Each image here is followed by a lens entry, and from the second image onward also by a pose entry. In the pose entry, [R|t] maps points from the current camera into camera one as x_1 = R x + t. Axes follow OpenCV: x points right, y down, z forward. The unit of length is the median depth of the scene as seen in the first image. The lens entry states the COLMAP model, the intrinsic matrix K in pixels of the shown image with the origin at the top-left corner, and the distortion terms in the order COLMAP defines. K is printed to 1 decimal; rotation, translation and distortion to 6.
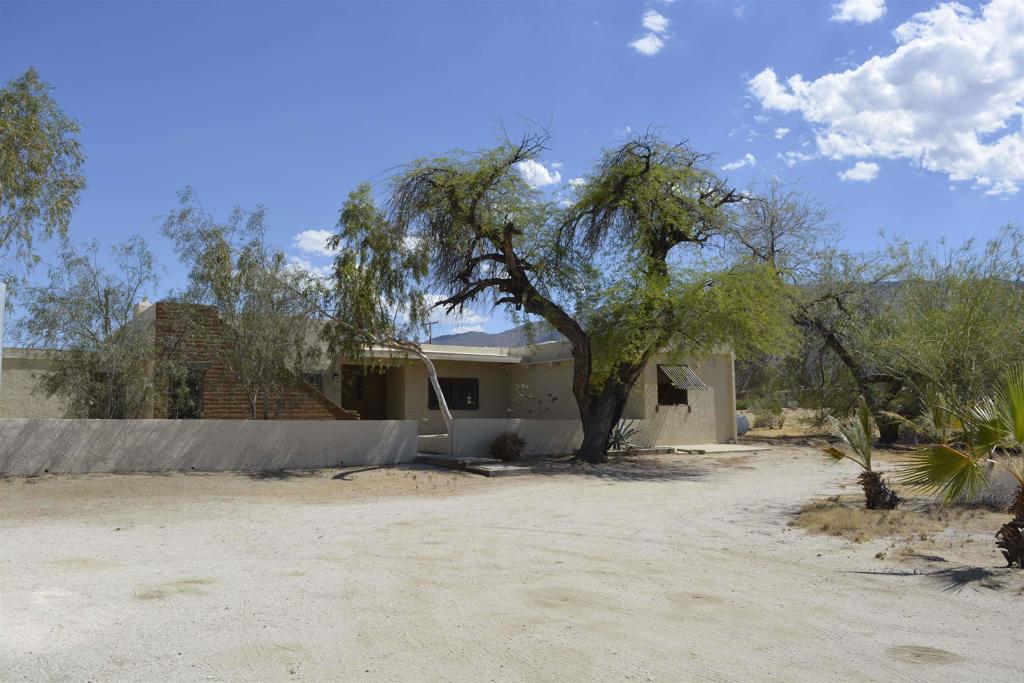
lens RADIAL K [[801.5, 0, 510.1], [0, 801.5, 350.2], [0, 0, 1]] dist [-0.095954, 0.015033]
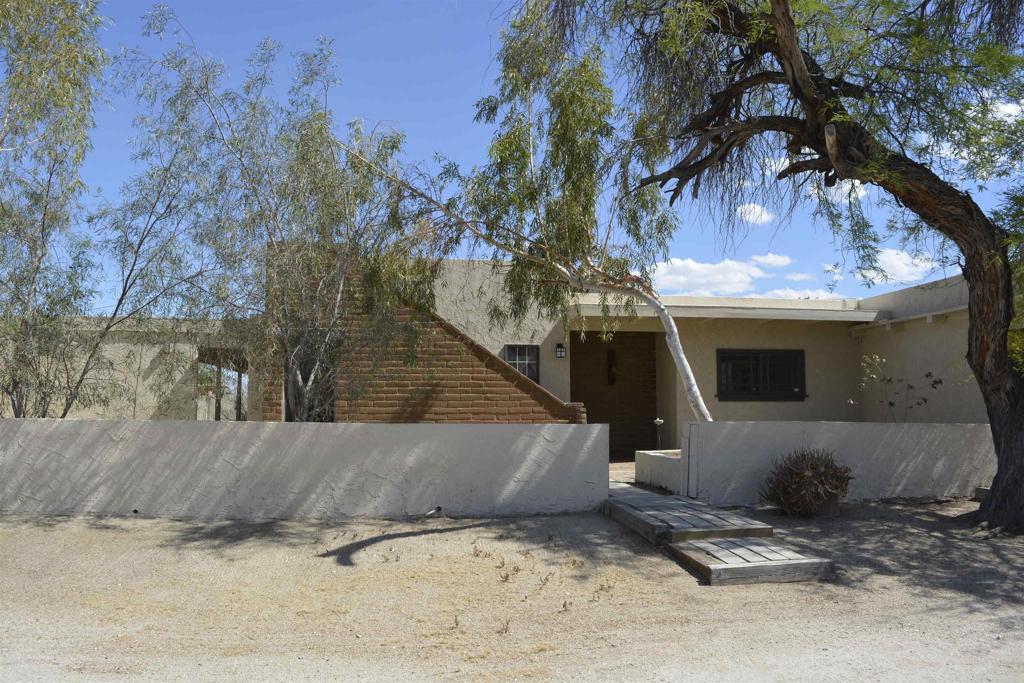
lens RADIAL K [[801.5, 0, 510.1], [0, 801.5, 350.2], [0, 0, 1]] dist [-0.095954, 0.015033]
pose [[0.890099, -0.023743, -0.455148, 0.048475], [0.029533, 0.999548, 0.005615, 0.035386], [0.454809, -0.018440, 0.890398, 0.501530]]
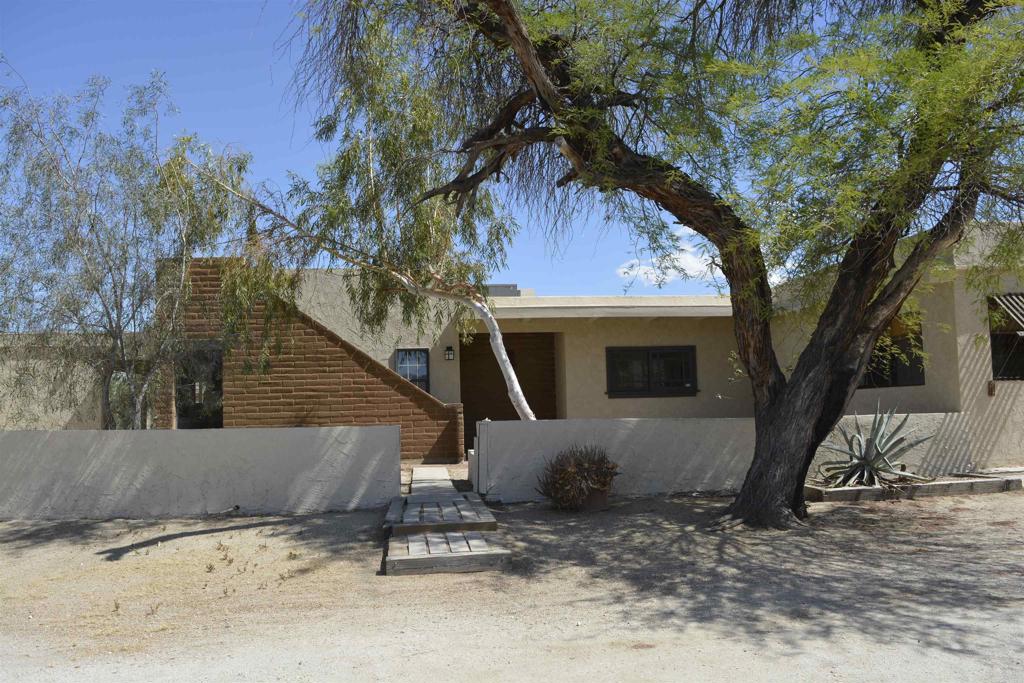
lens RADIAL K [[801.5, 0, 510.1], [0, 801.5, 350.2], [0, 0, 1]] dist [-0.095954, 0.015033]
pose [[0.877017, -0.047143, -0.478141, 0.178600], [0.057123, 0.998347, 0.006342, 0.036948], [0.477052, -0.032874, 0.878260, 0.541039]]
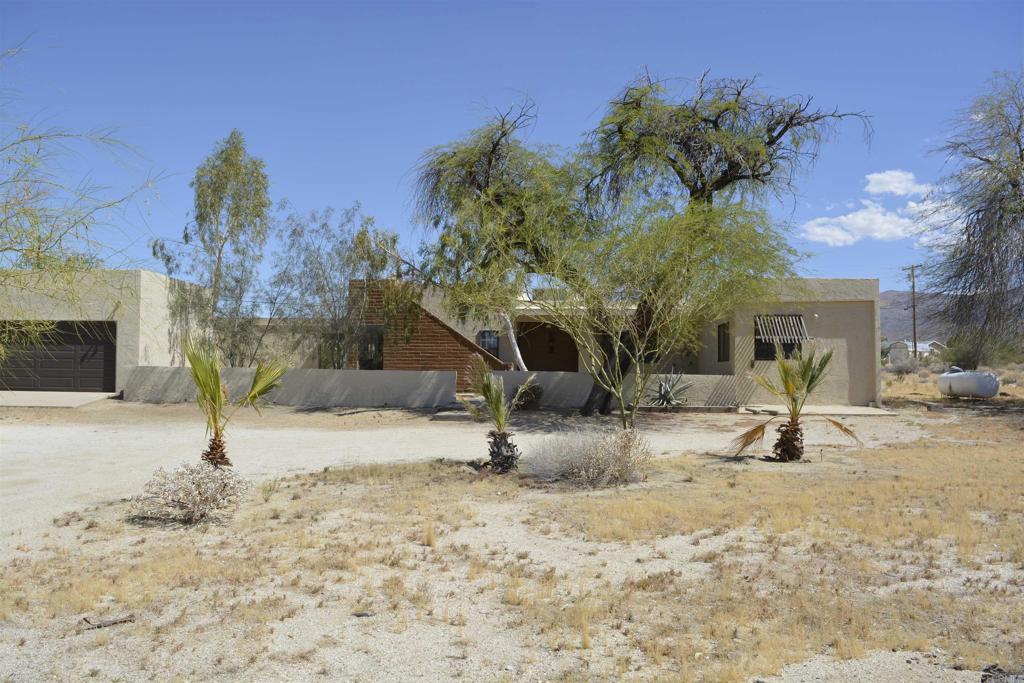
lens RADIAL K [[801.5, 0, 510.1], [0, 801.5, 350.2], [0, 0, 1]] dist [-0.095954, 0.015033]
pose [[0.765919, -0.000730, -0.642937, 0.641162], [0.039111, 0.998200, 0.045459, 0.006517], [0.641747, -0.059964, 0.764569, 0.147818]]
